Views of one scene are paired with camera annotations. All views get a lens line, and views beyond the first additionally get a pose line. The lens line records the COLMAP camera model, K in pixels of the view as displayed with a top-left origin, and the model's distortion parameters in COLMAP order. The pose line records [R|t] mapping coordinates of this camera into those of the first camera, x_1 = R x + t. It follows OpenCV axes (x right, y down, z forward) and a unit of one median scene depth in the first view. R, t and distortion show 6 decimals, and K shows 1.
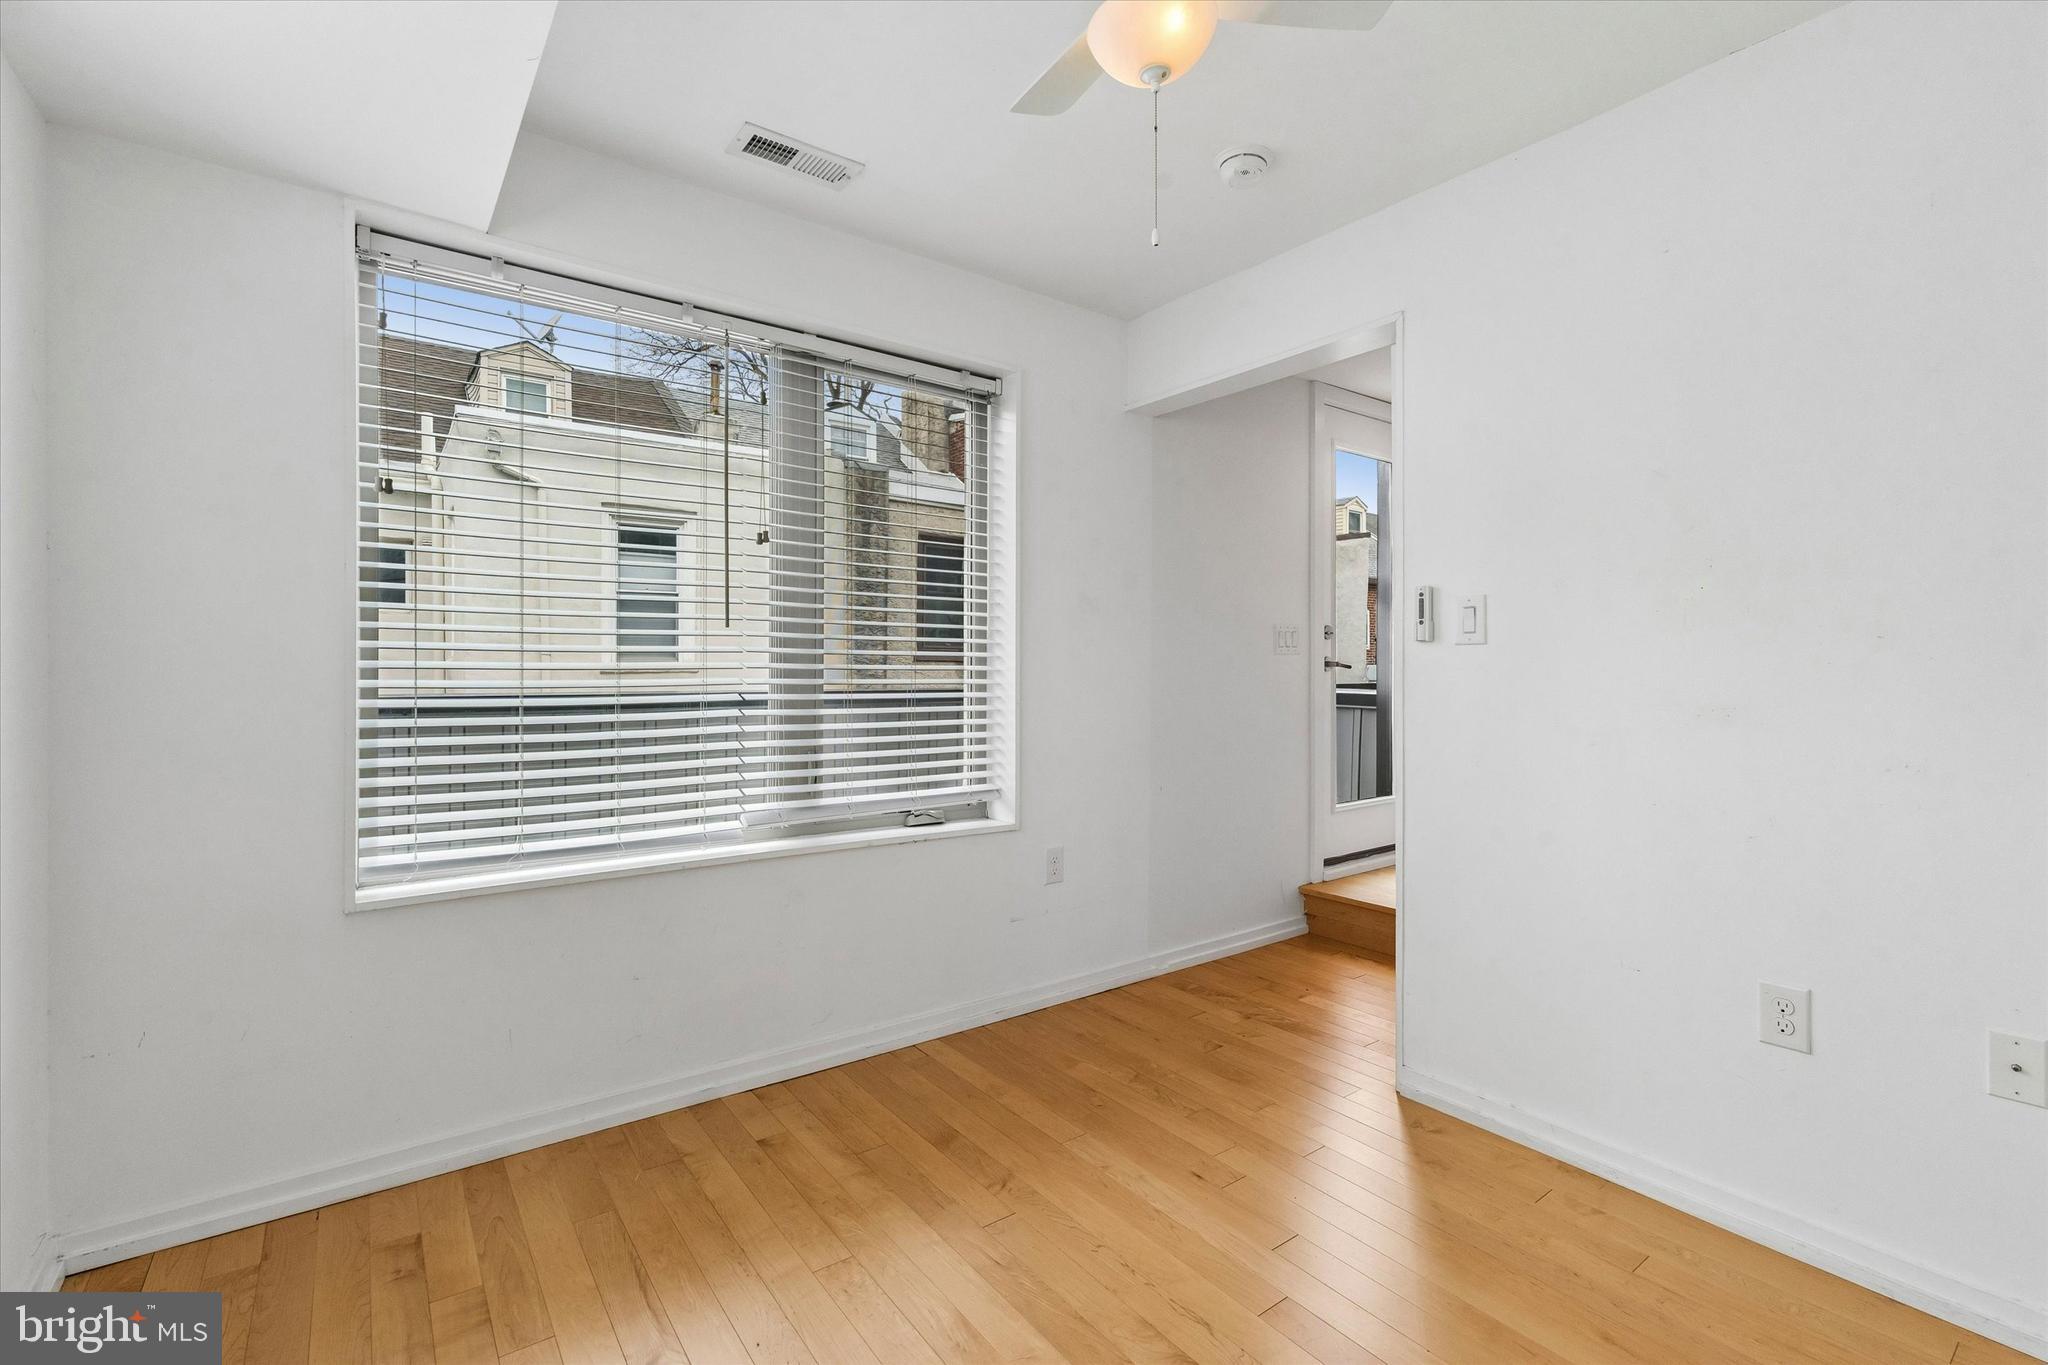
lens RADIAL K [[902.3, 0, 1016.2], [0, 902.3, 673.1], [0, 0, 1]] dist [-0.003657, -0.000290]
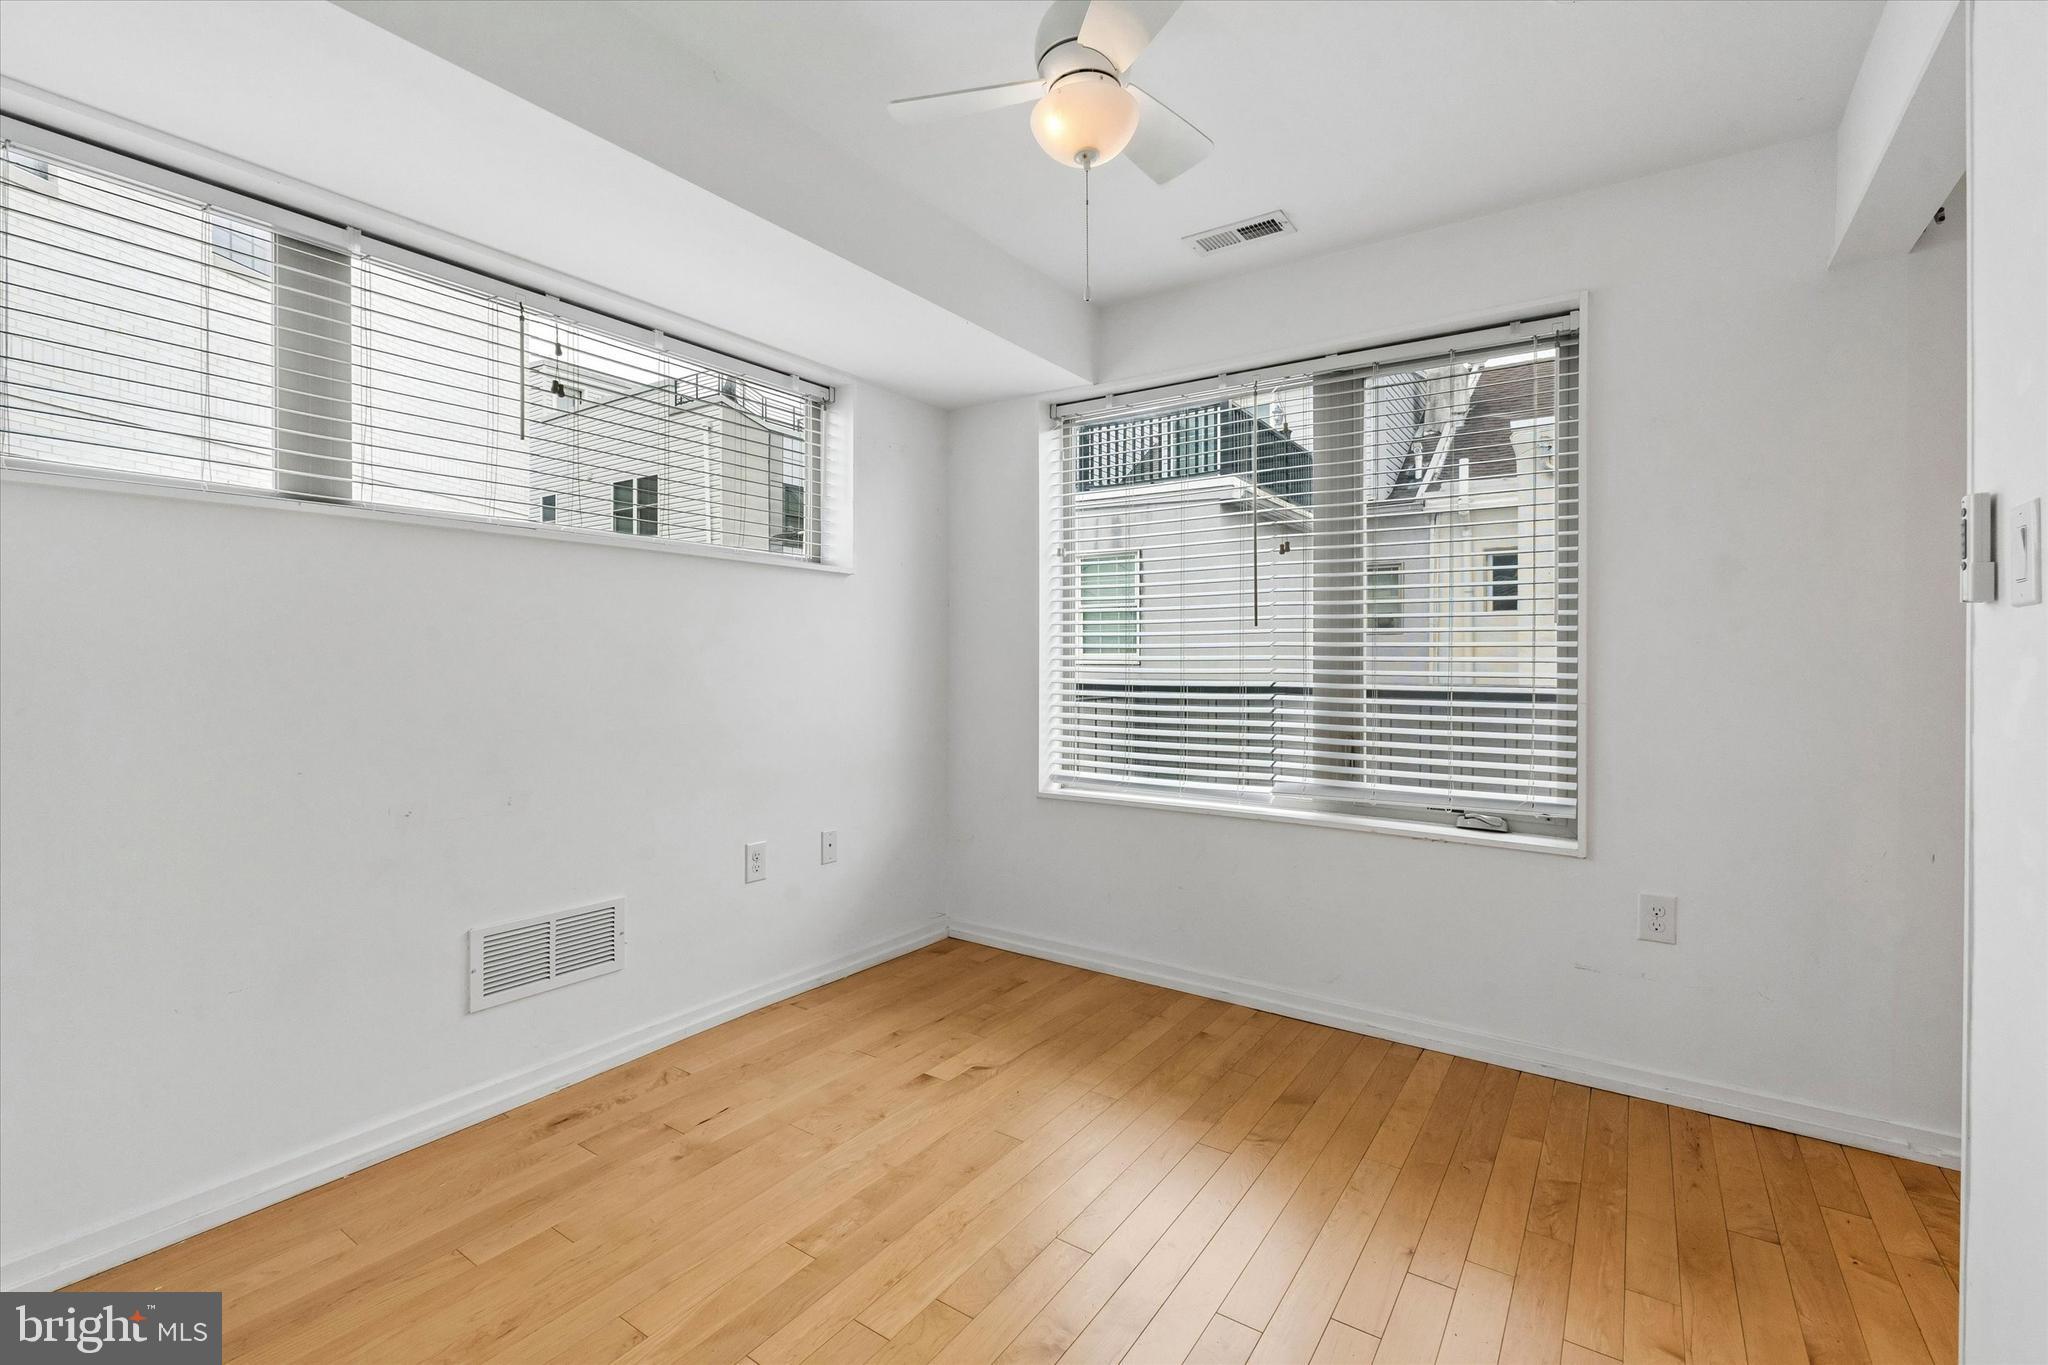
lens RADIAL K [[902.3, 0, 1033.4], [0, 902.3, 664.3], [0, 0, 1]] dist [-0.003657, -0.000290]
pose [[0.333847, 0.006632, -0.942604, 0.740381], [-0.008482, 0.999956, 0.004031, -0.001137], [0.942589, 0.006649, 0.333888, 0.311792]]
